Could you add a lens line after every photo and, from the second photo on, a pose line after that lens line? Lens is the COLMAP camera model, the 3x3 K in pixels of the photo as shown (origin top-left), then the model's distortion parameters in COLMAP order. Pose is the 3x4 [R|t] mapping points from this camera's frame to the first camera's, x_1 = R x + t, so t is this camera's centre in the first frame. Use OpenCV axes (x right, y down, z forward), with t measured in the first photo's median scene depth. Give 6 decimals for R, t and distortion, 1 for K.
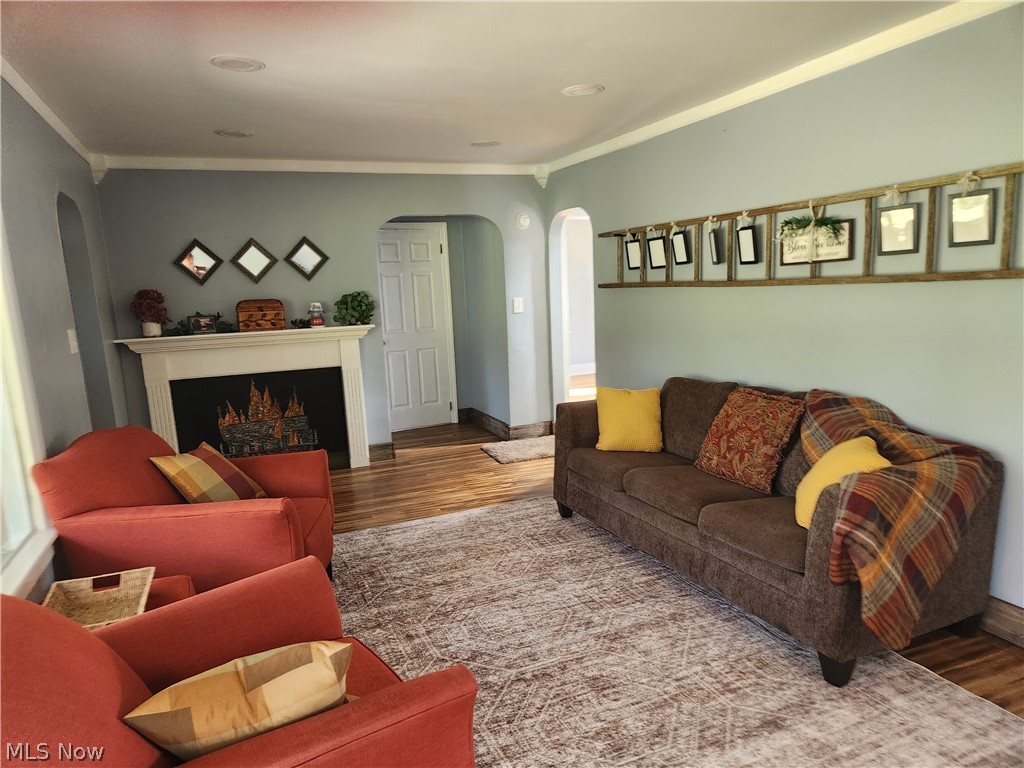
lens RADIAL K [[695.9, 0, 511.9], [0, 695.9, 400.5], [0, 0, 1]] dist [0.083837, -0.071843]
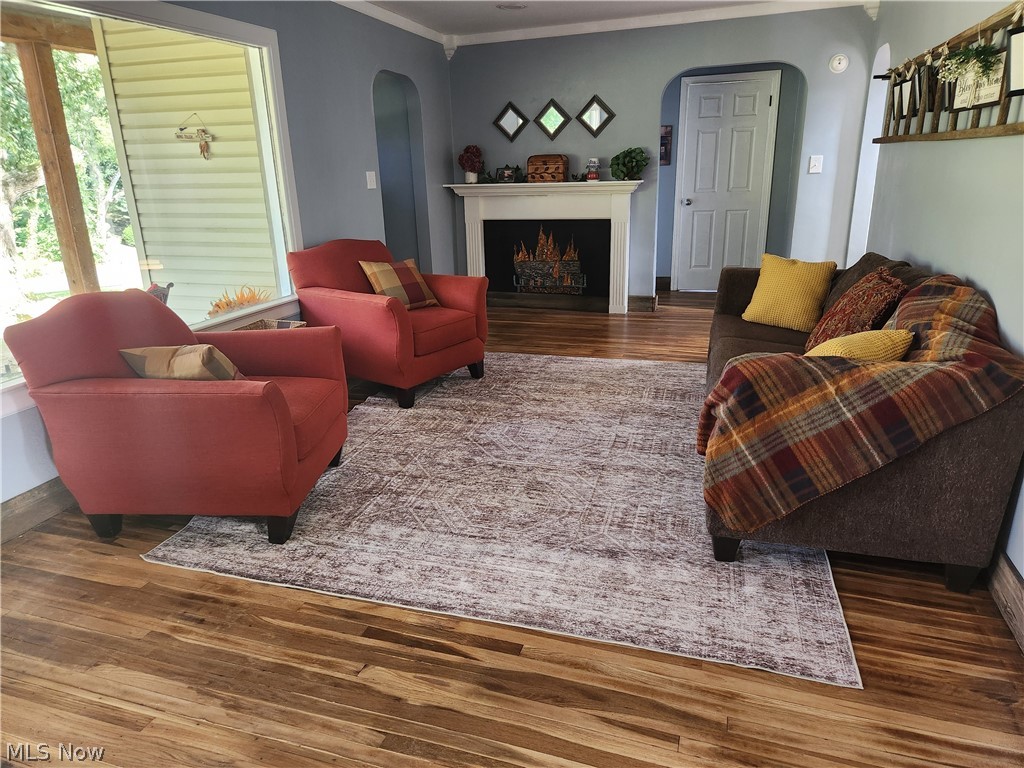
lens RADIAL K [[698.6, 0, 512.0], [0, 698.6, 384.0], [0, 0, 1]] dist [0.072800, -0.073219]
pose [[0.751259, 0.218176, -0.622904, 0.413193], [-0.115546, 0.972684, 0.201334, -0.000817], [0.649815, -0.079280, 0.755947, 0.045521]]
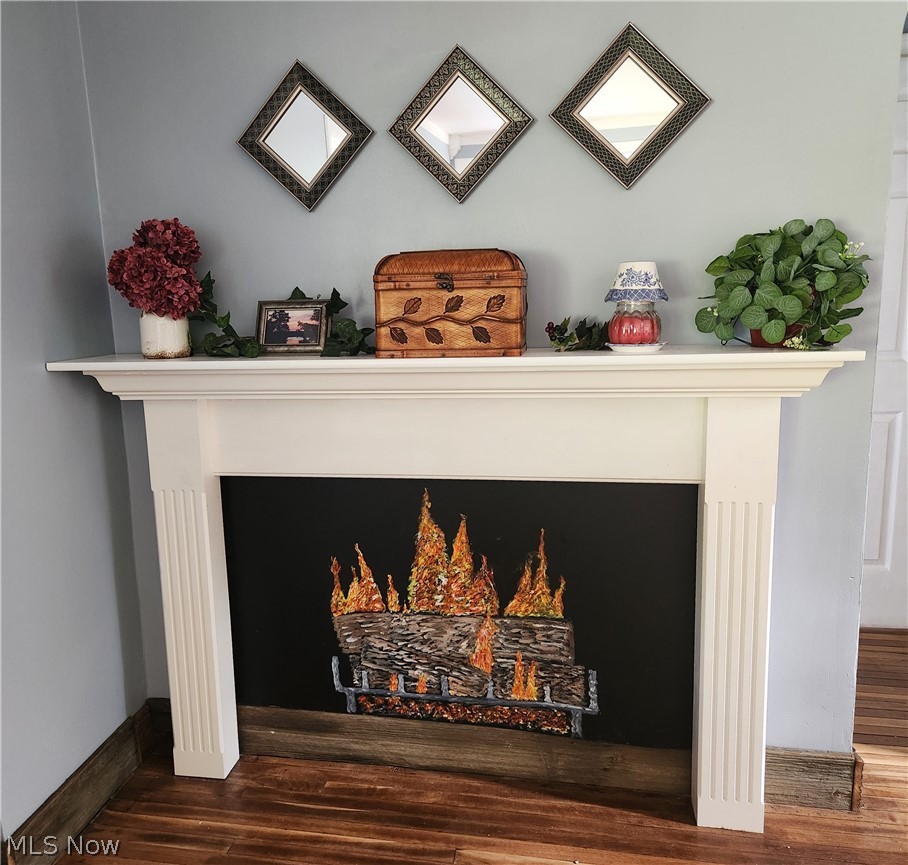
lens RADIAL K [[717.1, 0, 428.5], [0, 717.1, 422.7], [0, 0, 1]] dist [0.046707, -0.006819]
pose [[0.831144, 0.118972, -0.543180, -0.193032], [-0.097054, 0.992887, 0.068965, -0.091287], [0.547521, -0.004602, 0.836779, 0.742853]]
